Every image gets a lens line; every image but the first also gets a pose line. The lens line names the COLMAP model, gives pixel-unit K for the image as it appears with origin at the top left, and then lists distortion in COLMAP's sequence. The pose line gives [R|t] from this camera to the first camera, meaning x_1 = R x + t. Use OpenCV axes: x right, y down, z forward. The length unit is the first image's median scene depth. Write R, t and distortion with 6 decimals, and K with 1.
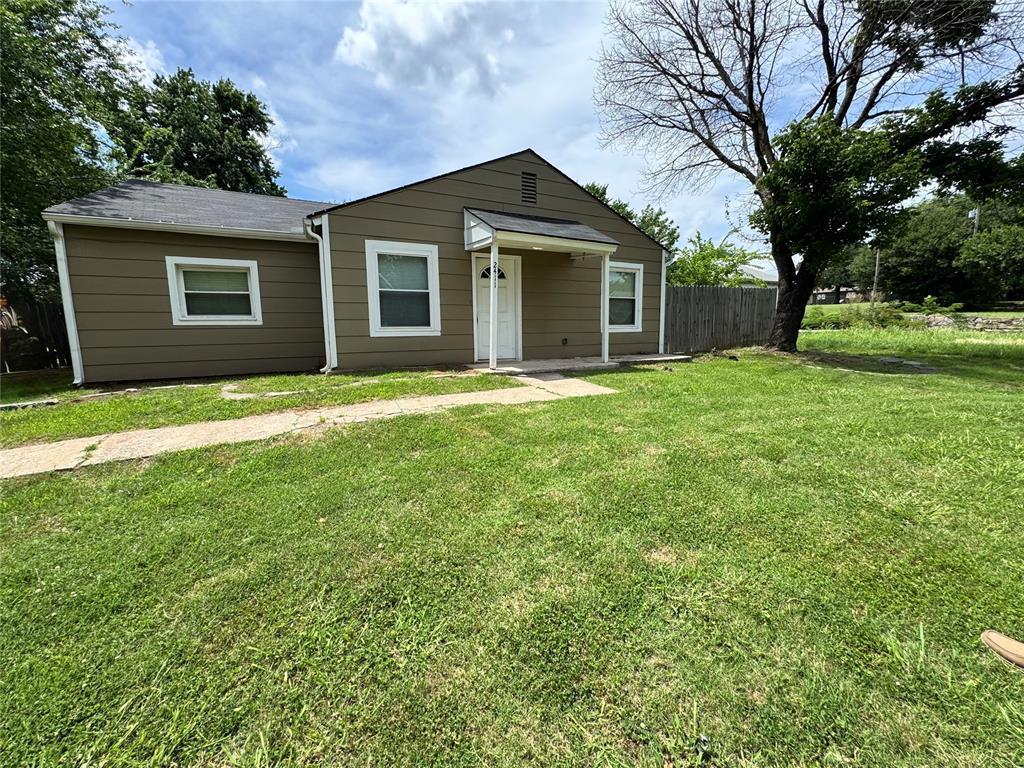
lens RADIAL K [[410.6, 0, 512.0], [0, 410.6, 384.0], [0, 0, 1]] dist [-0.002159, 0.000063]
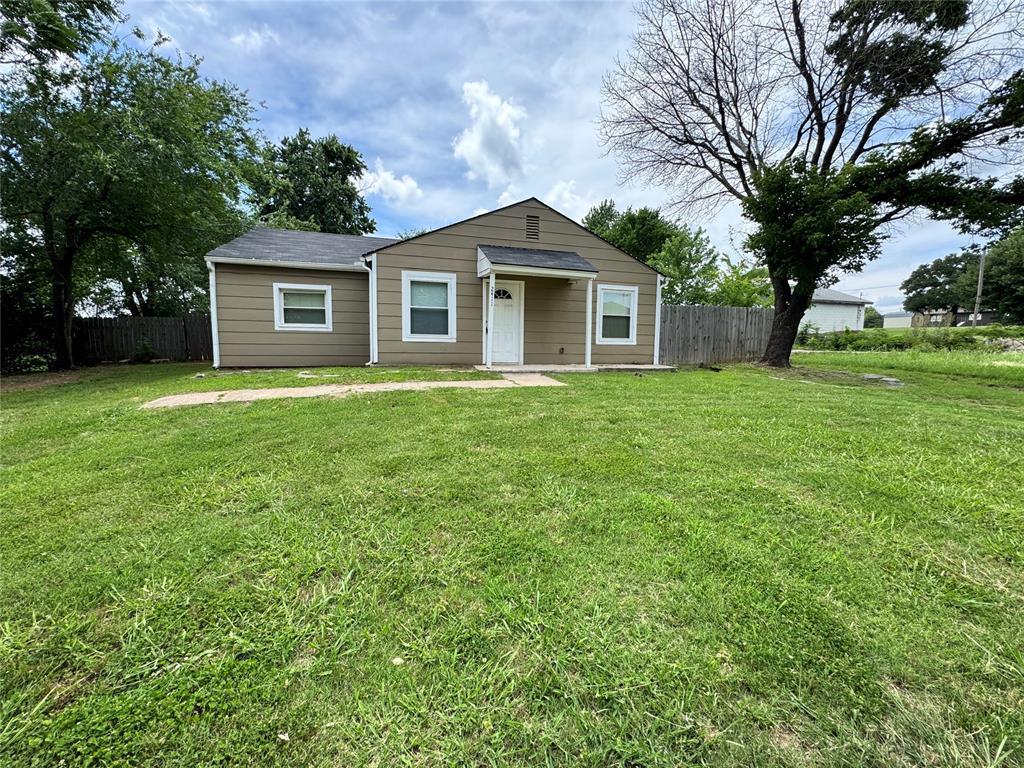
lens RADIAL K [[410.6, 0, 512.0], [0, 410.6, 384.0], [0, 0, 1]] dist [-0.002159, 0.000063]
pose [[0.982671, 0.042140, -0.180506, 0.230913], [-0.049410, 0.998131, -0.035965, 0.050050], [0.178653, 0.044260, 0.982916, -0.229188]]
